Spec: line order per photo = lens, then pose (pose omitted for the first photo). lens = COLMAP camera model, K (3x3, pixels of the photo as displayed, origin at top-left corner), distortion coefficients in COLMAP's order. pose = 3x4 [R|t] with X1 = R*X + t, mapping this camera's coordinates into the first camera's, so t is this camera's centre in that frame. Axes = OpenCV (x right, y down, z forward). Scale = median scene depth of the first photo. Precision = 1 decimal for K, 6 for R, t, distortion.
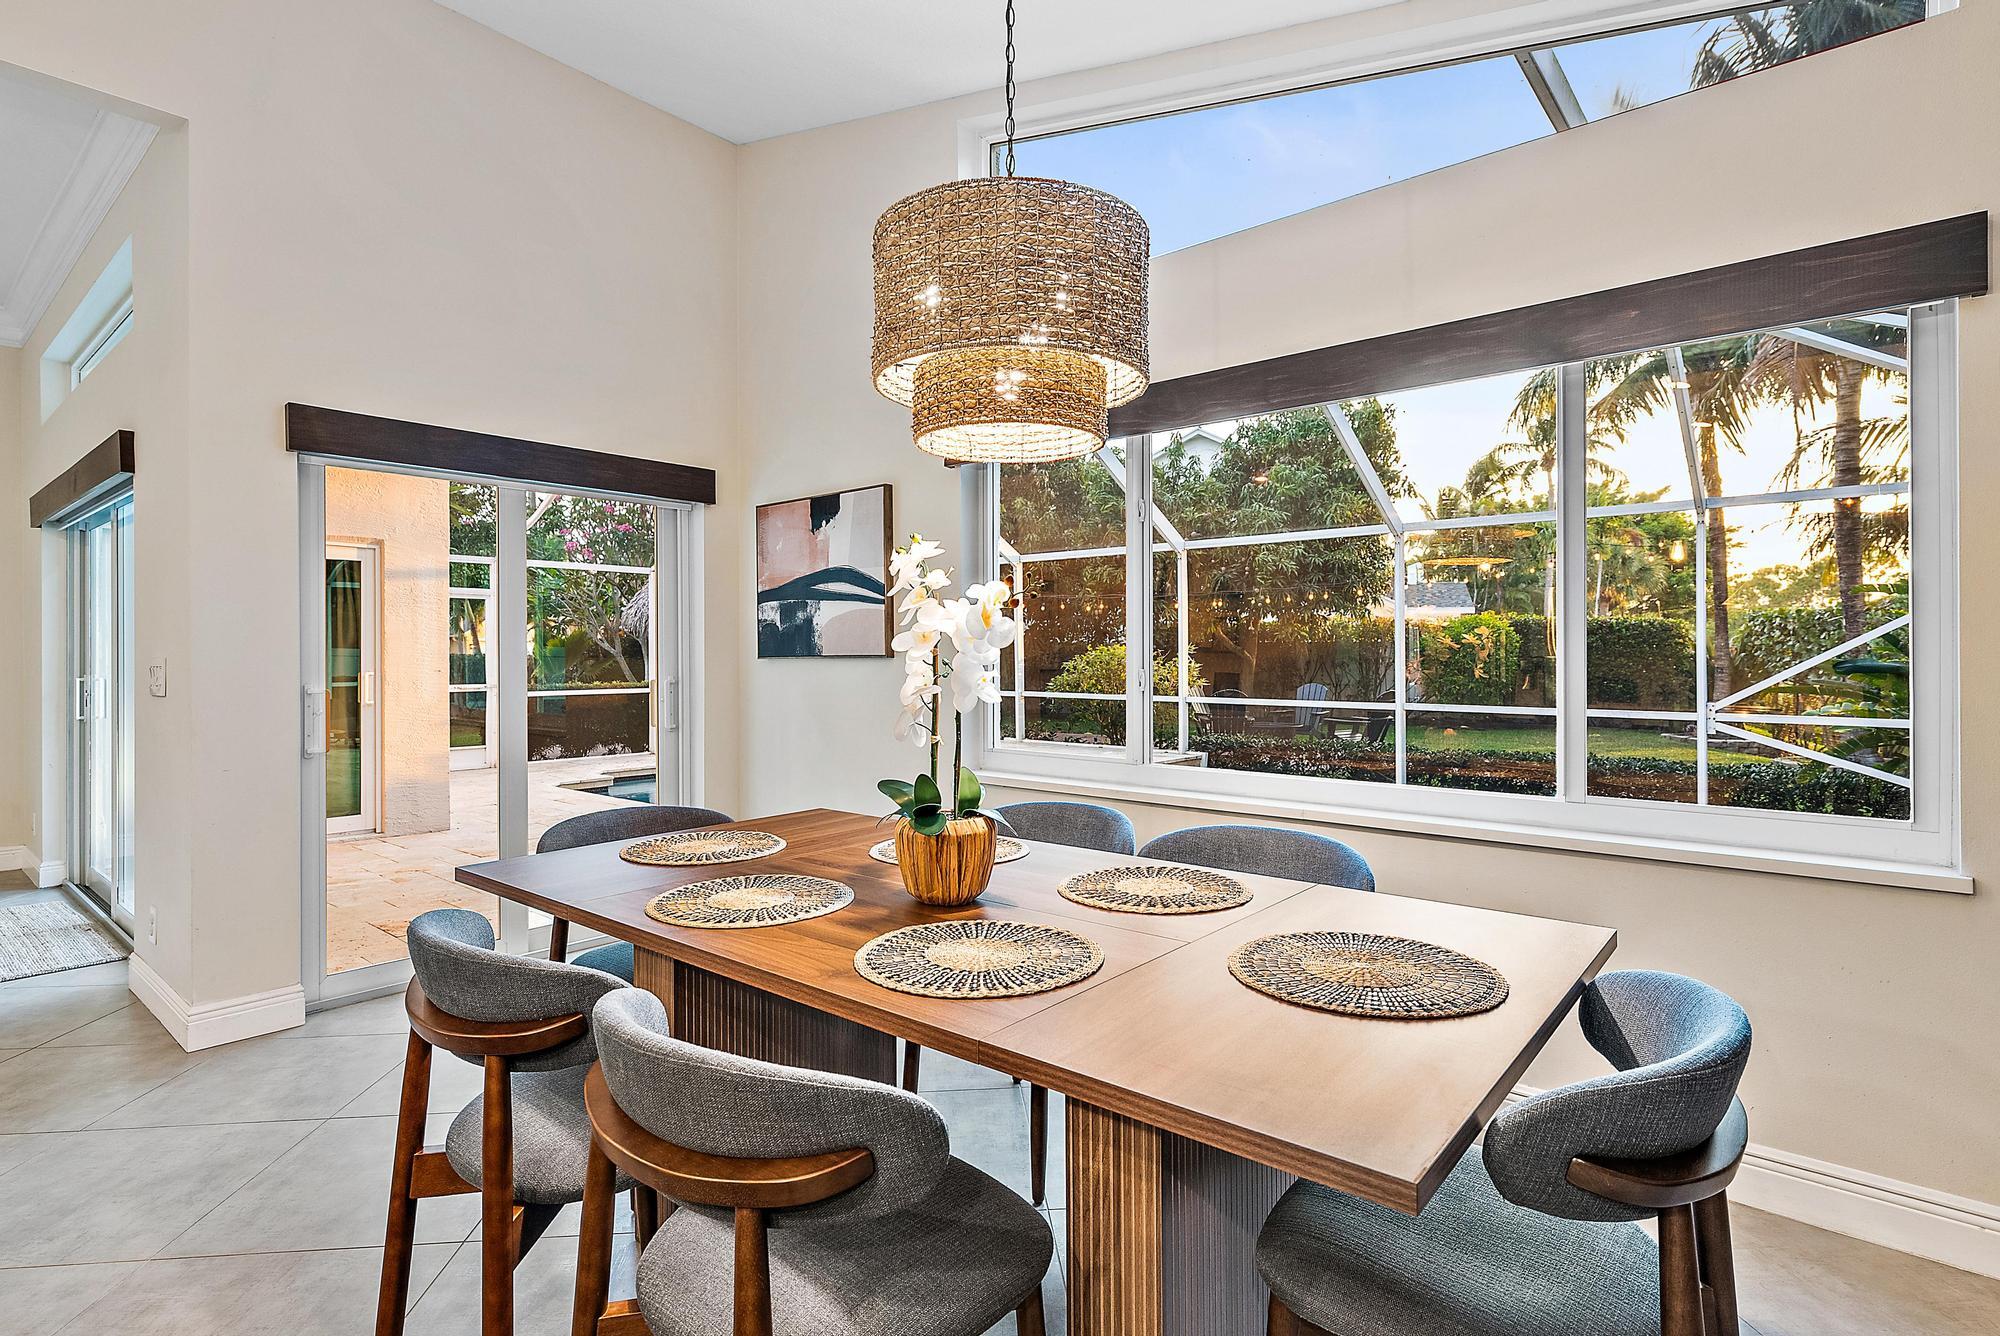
lens RADIAL K [[987.4, 0, 1005.1], [0, 987.4, 658.1], [0, 0, 1]] dist [0.000981, 0.000402]
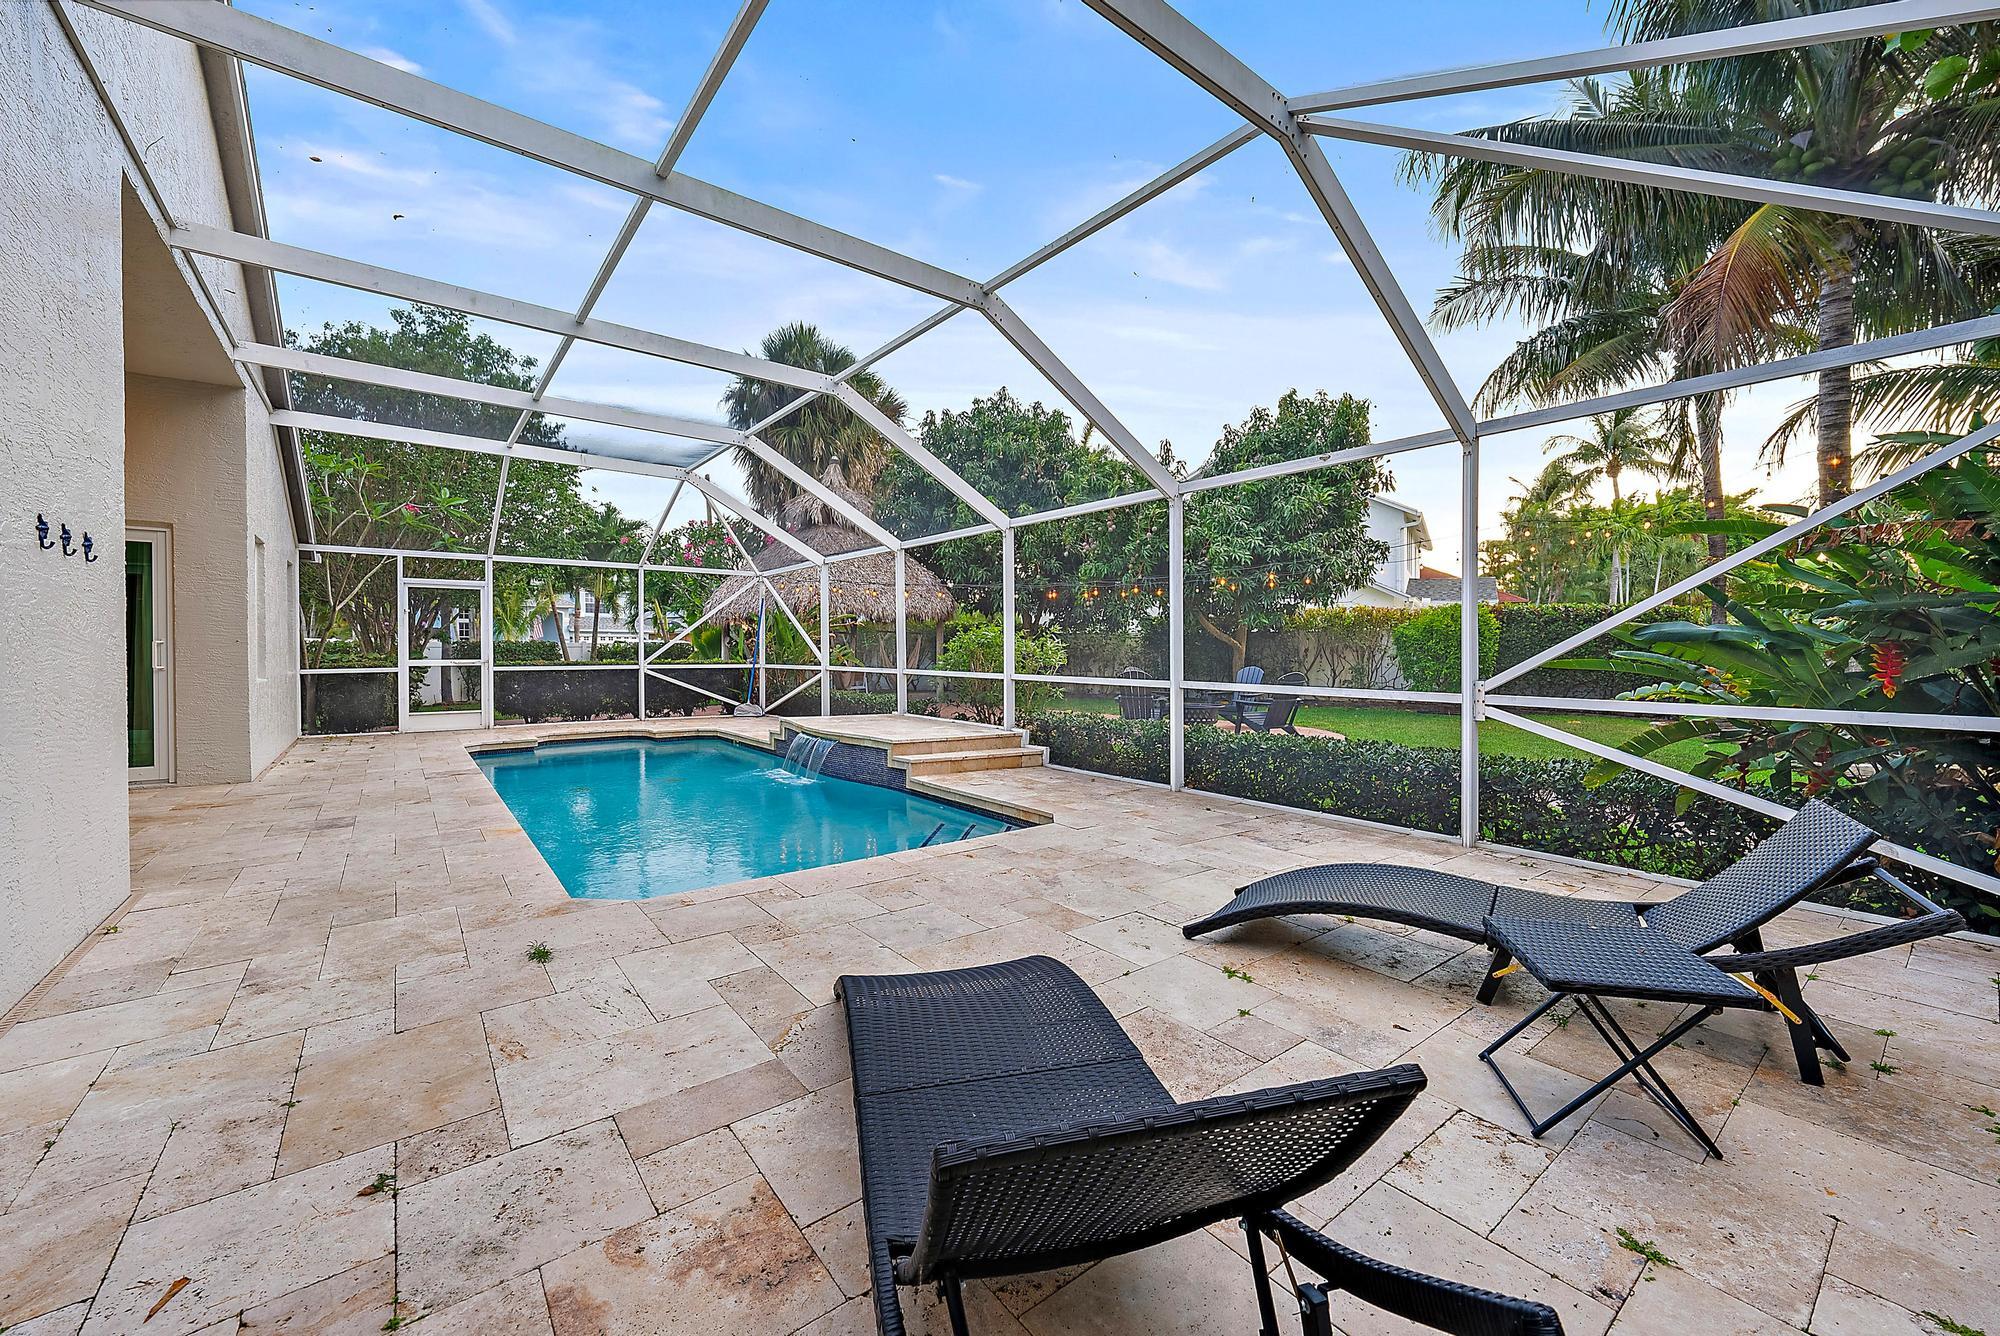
lens RADIAL K [[763.5, 0, 1001.1], [0, 763.5, 656.5], [0, 0, 1]] dist [-0.000259, 0.000004]
pose [[0.978909, 0.004549, -0.204244, 0.775389], [-0.003374, 0.999976, 0.006099, 0.038620], [0.204267, -0.005281, 0.978901, 0.549494]]
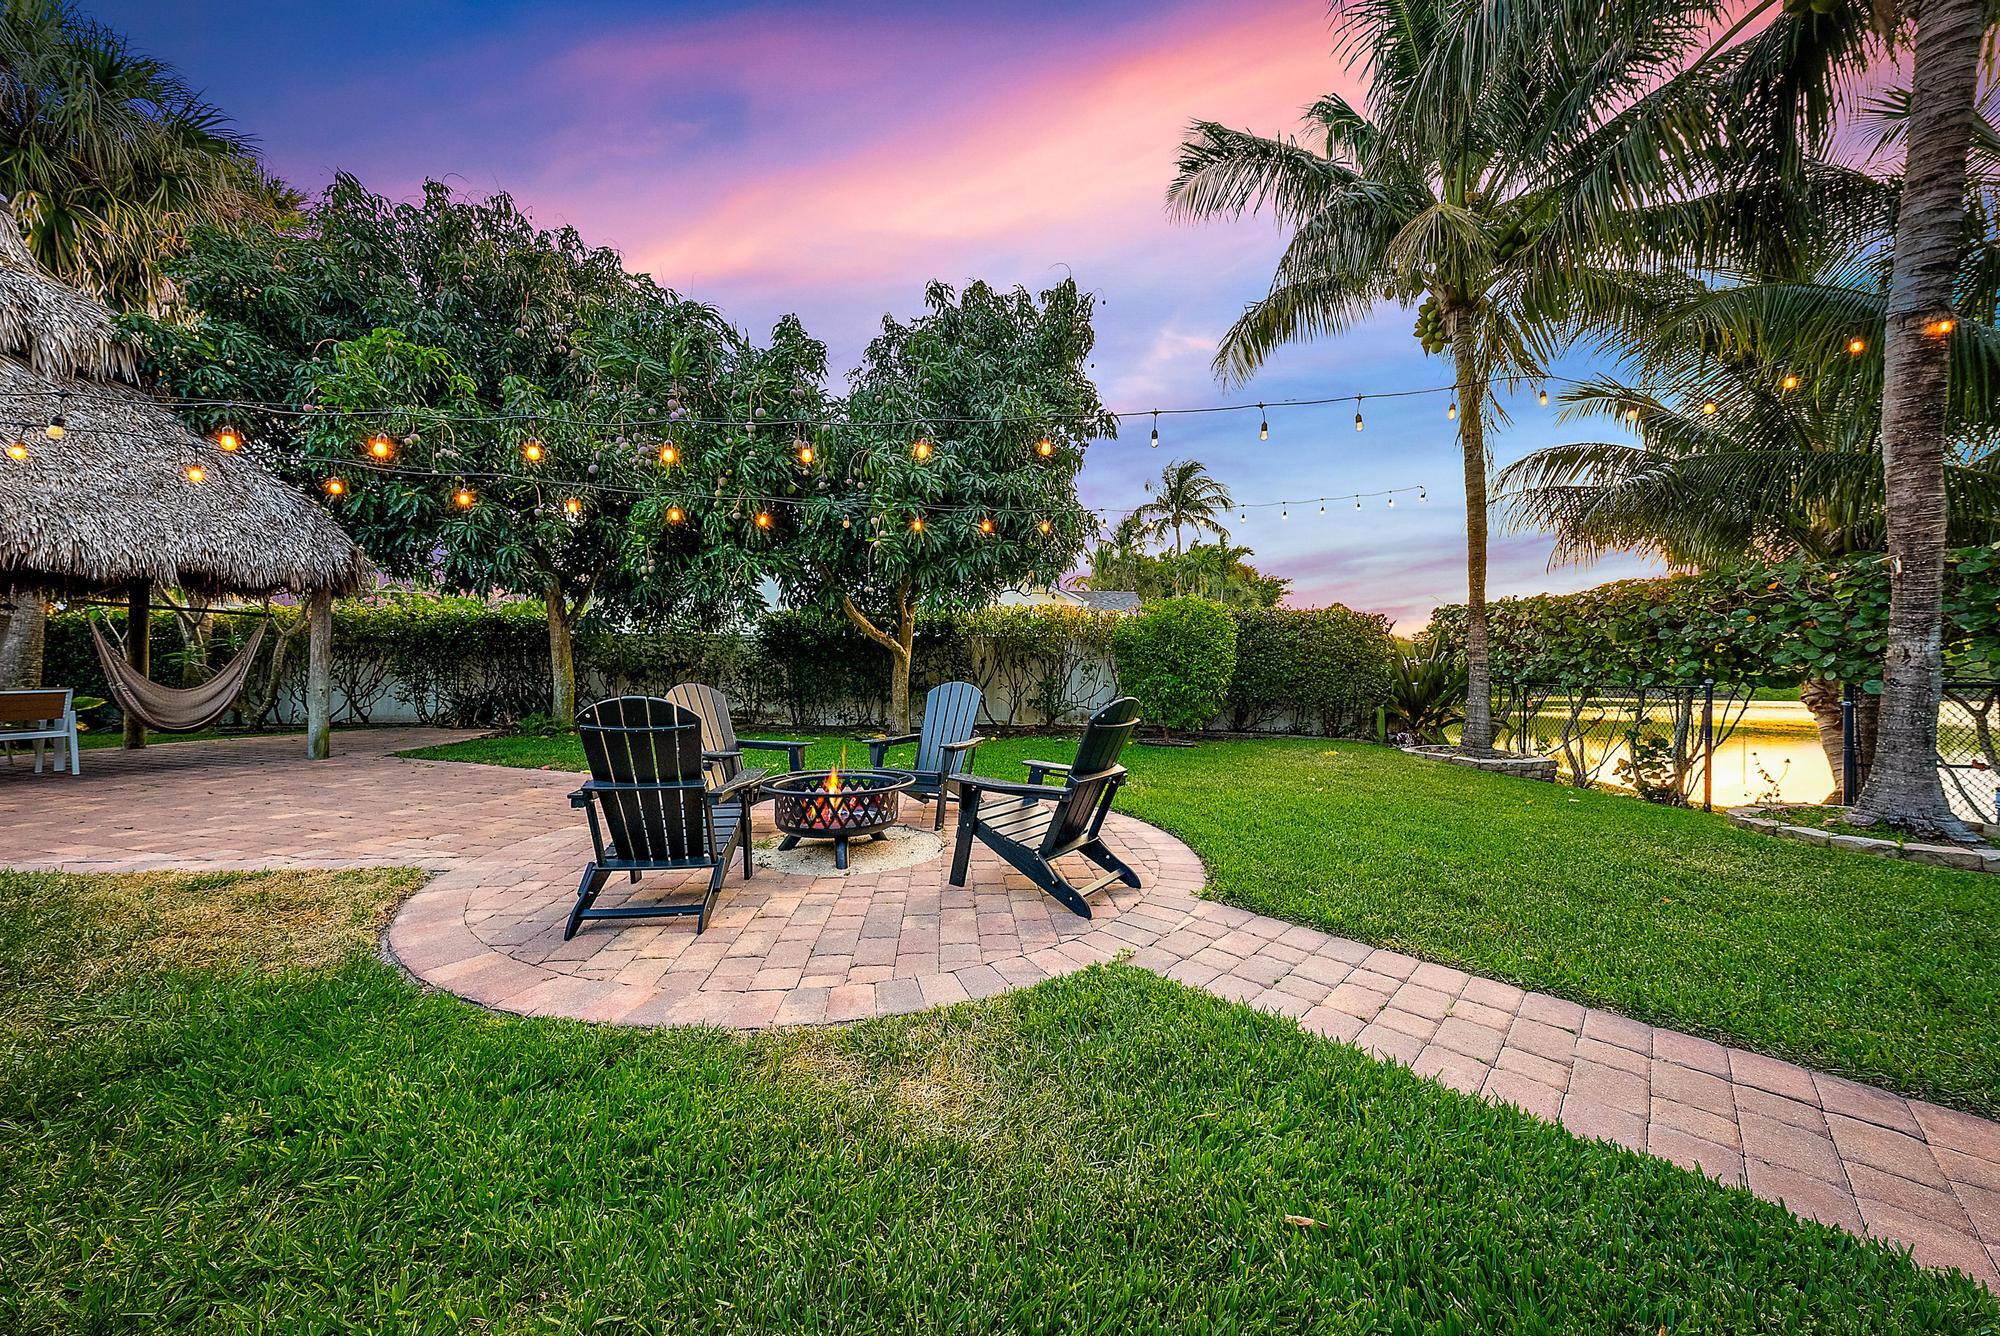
lens RADIAL K [[680.9, 0, 1010.7], [0, 680.9, 661.3], [0, 0, 1]] dist [-0.005174, -0.000039]
pose [[0.956088, 0.012685, 0.292806, 0.841428], [-0.008598, 0.999847, -0.015240, 0.071147], [-0.292954, 0.012054, 0.956050, 2.338215]]
